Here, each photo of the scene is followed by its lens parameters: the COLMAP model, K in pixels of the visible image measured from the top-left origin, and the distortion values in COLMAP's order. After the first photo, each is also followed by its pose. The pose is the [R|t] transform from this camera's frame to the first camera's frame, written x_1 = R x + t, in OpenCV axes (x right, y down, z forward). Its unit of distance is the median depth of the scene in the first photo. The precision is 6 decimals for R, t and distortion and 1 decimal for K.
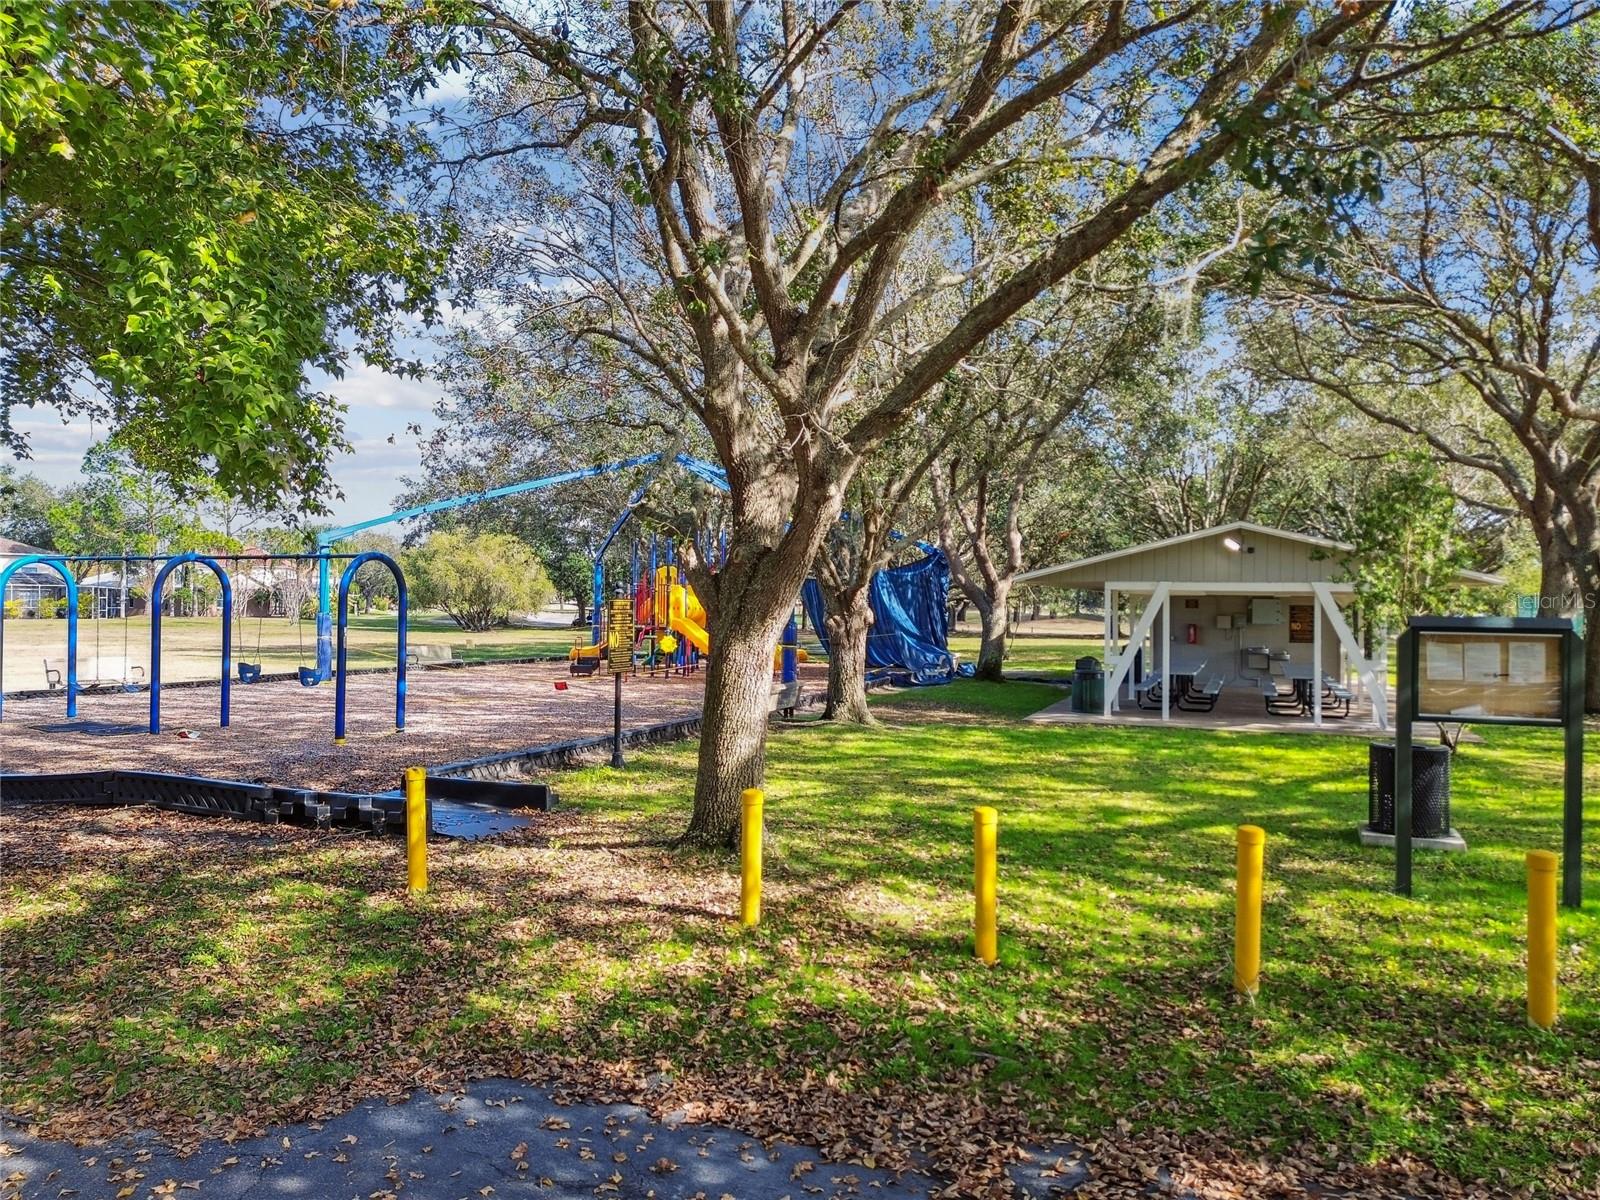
lens RADIAL K [[1130.6, 0, 794.4], [0, 1130.6, 597.4], [0, 0, 1]] dist [0.061107, -0.044965]
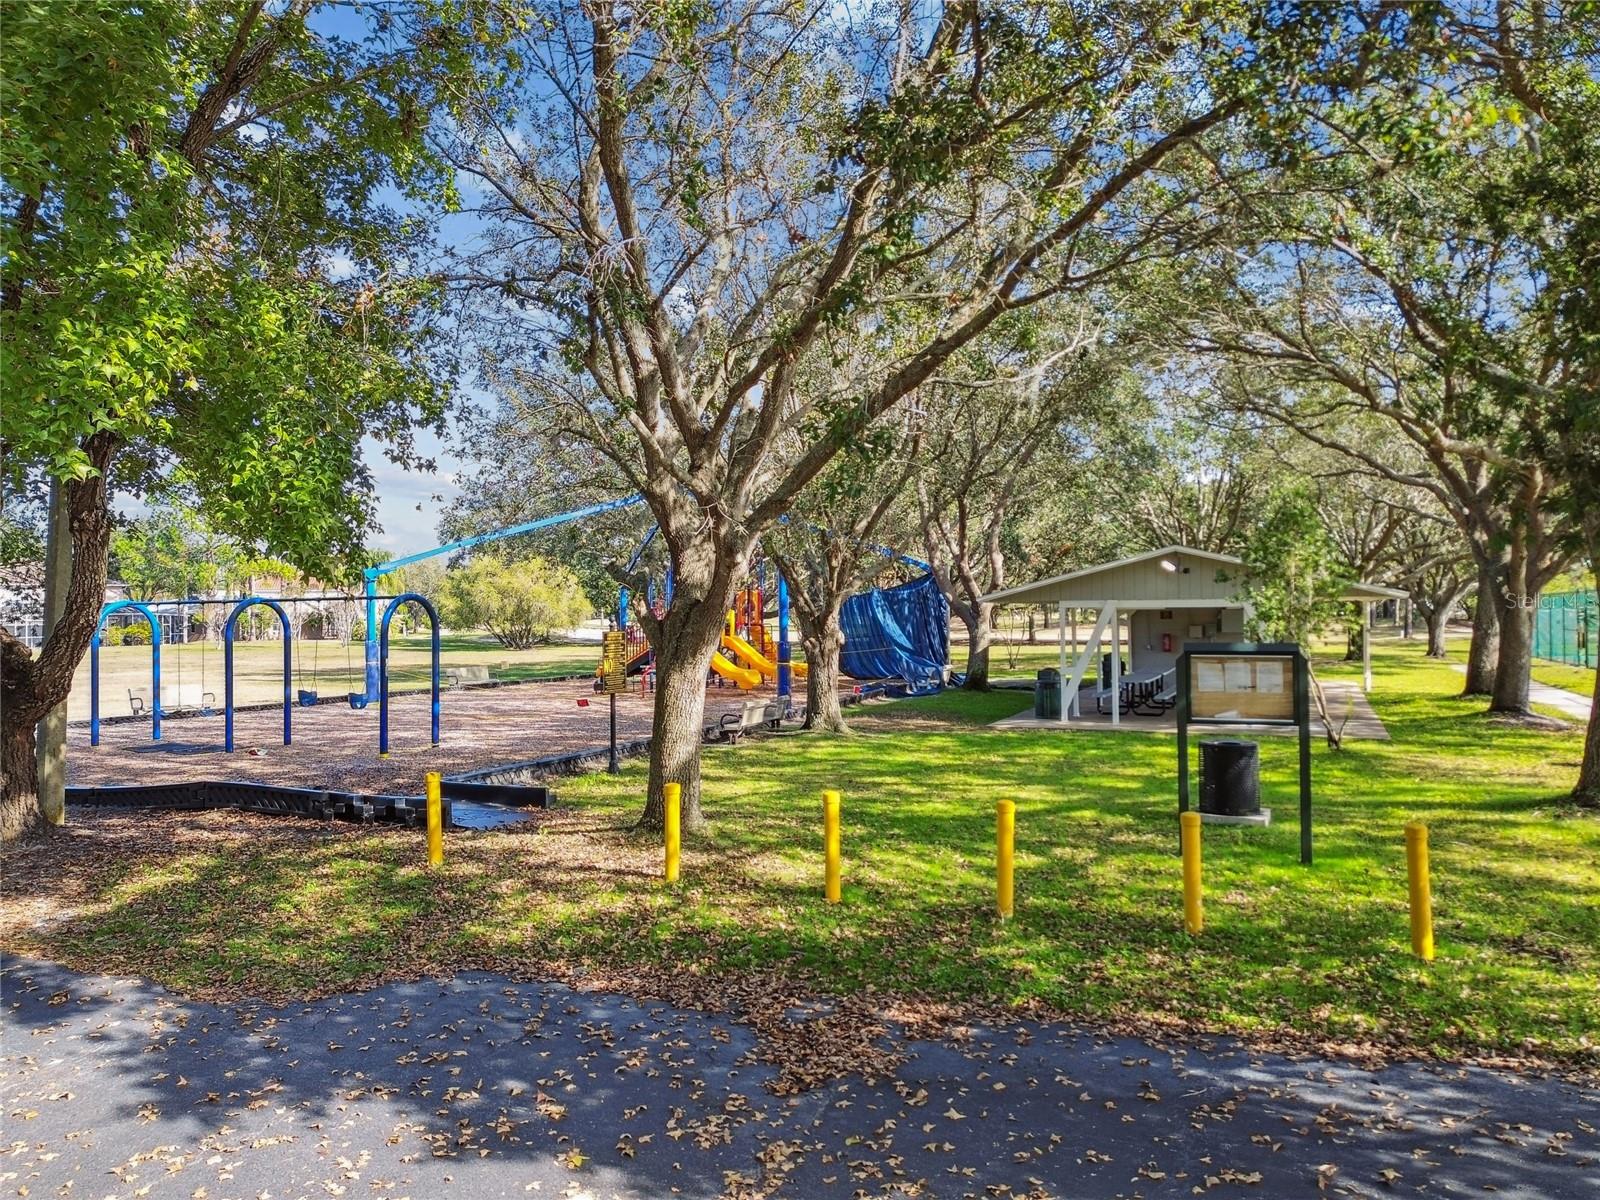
lens RADIAL K [[1130.6, 0, 795.4], [0, 1130.6, 596.4], [0, 0, 1]] dist [0.061107, -0.044965]
pose [[0.999059, -0.022430, -0.037123, 0.137103], [0.022095, 0.999712, -0.009402, -0.033145], [0.037323, 0.008572, 0.999266, -0.301702]]
